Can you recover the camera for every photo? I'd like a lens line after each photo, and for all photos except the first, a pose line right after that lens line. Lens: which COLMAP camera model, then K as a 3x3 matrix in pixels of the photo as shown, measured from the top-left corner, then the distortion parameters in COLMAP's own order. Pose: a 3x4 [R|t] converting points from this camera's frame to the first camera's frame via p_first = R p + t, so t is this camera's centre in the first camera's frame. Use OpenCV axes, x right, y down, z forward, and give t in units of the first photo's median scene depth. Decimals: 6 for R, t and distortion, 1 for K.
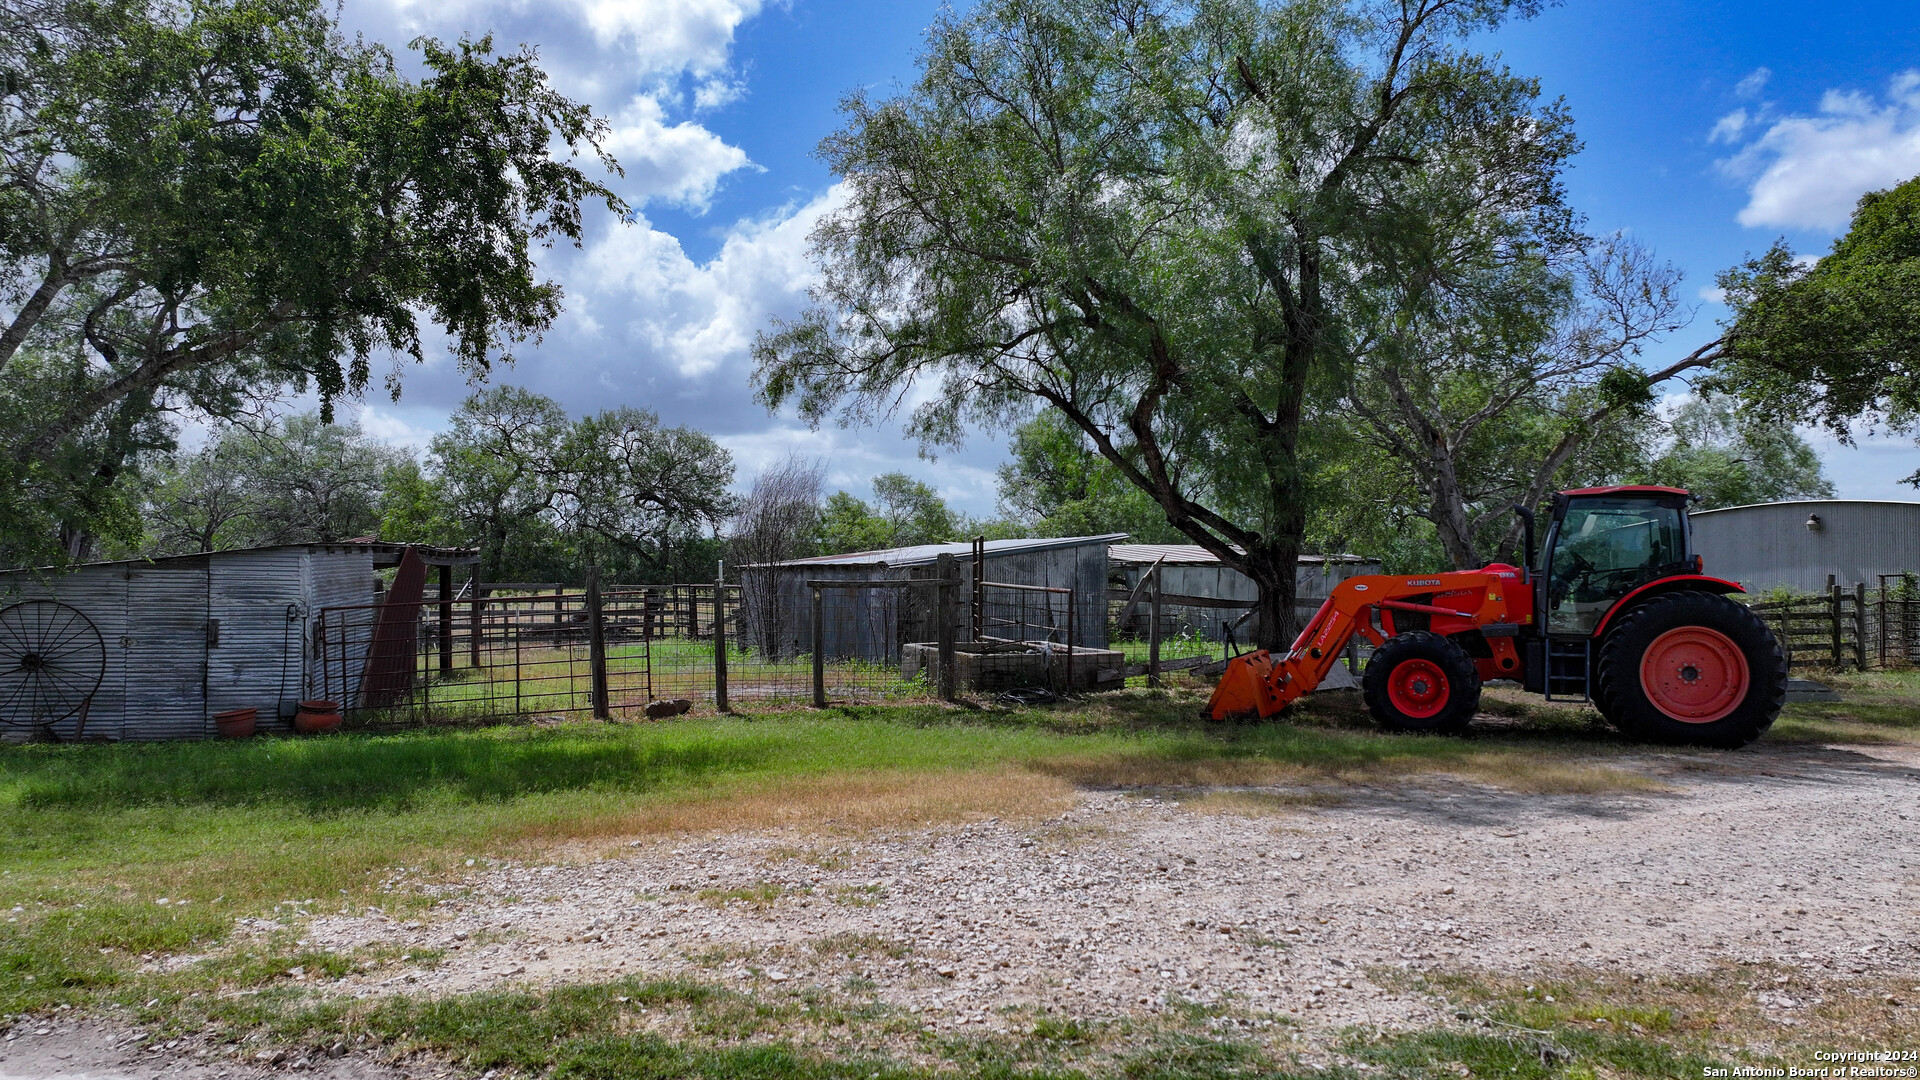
lens RADIAL K [[1338.7, 0, 960.0], [0, 1338.7, 540.0], [0, 0, 1]] dist [0.004280, 0.004242]
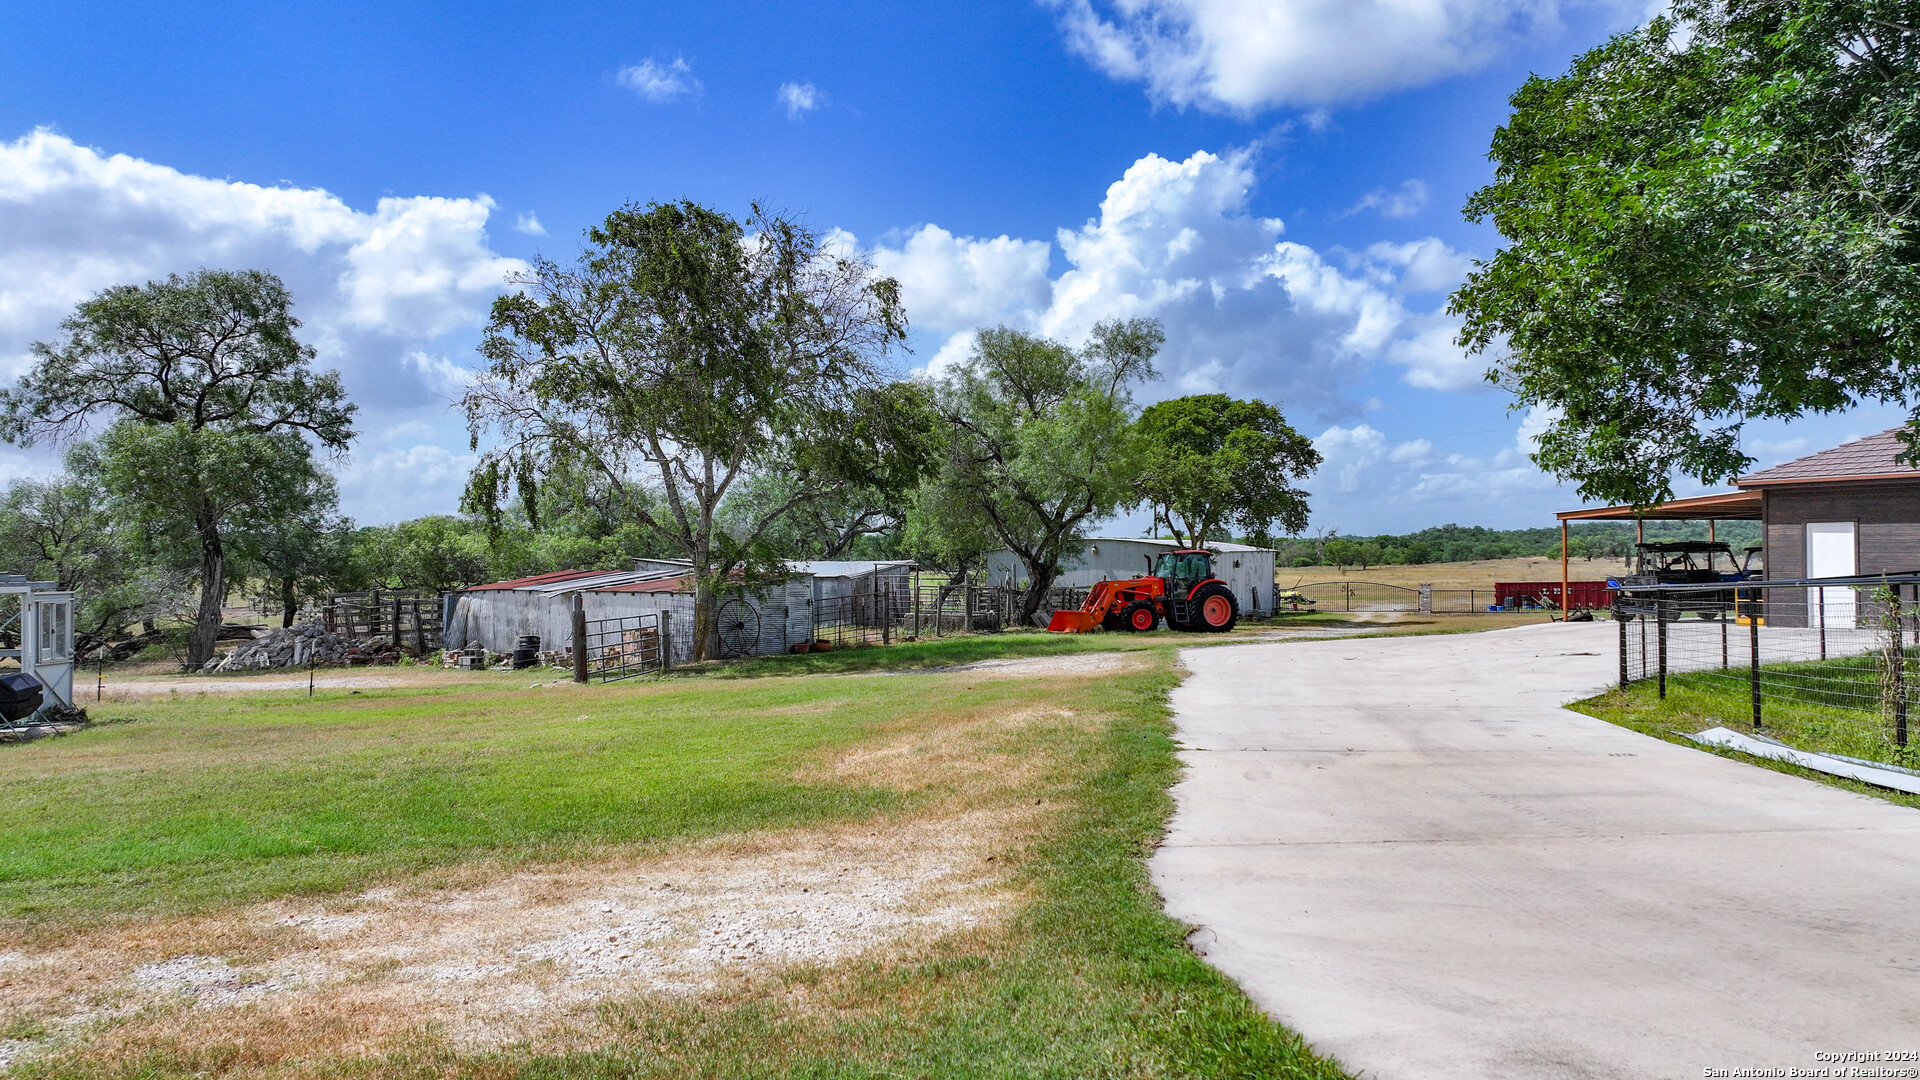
lens RADIAL K [[1338.7, 0, 960.0], [0, 1338.7, 540.0], [0, 0, 1]] dist [0.004280, 0.004242]
pose [[0.794499, 0.002586, 0.607260, -0.813356], [-0.000978, 0.999995, -0.002980, -0.024223], [-0.607264, 0.001774, 0.794498, -0.504510]]
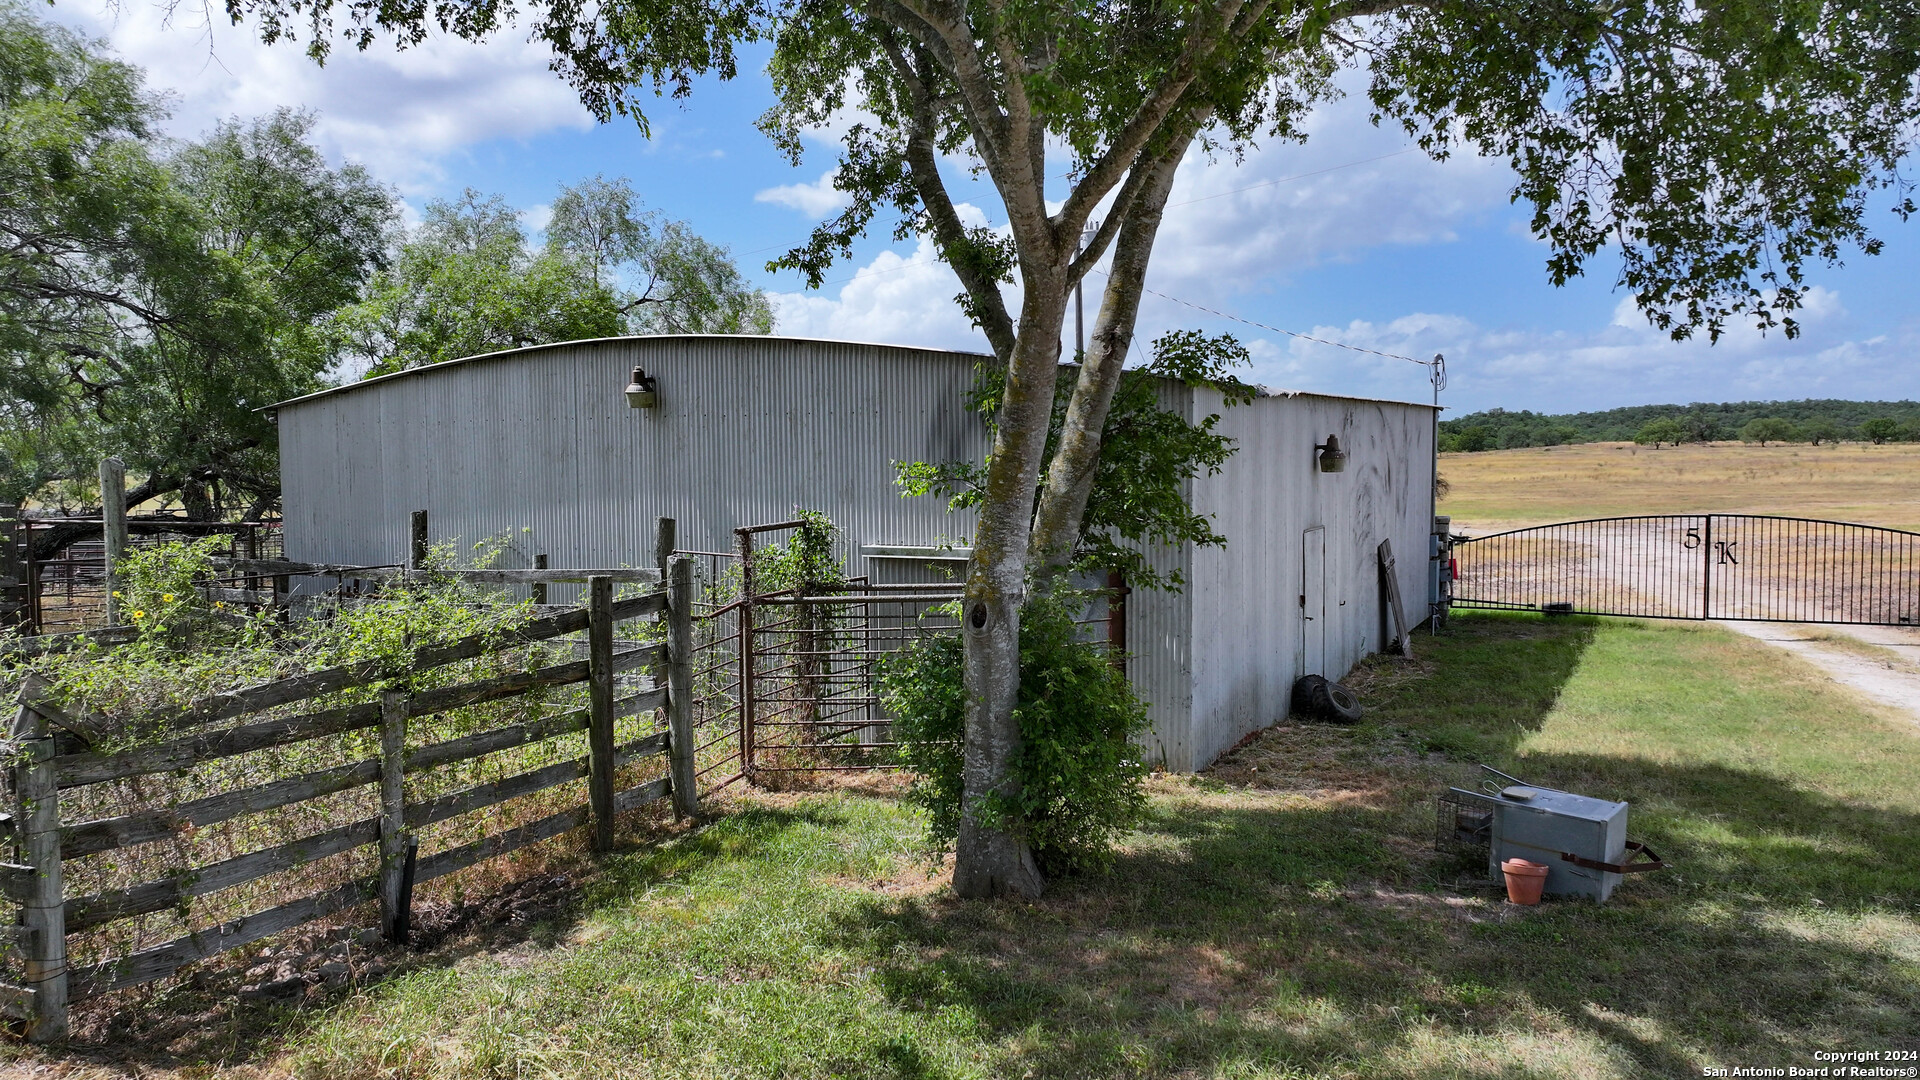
lens RADIAL K [[1338.7, 0, 960.0], [0, 1338.7, 540.0], [0, 0, 1]] dist [0.004280, 0.004242]
pose [[0.807709, -0.051896, 0.587293, 0.534774], [0.007159, 0.996908, 0.078245, 0.001592], [-0.589538, -0.058995, 0.805583, 0.691632]]
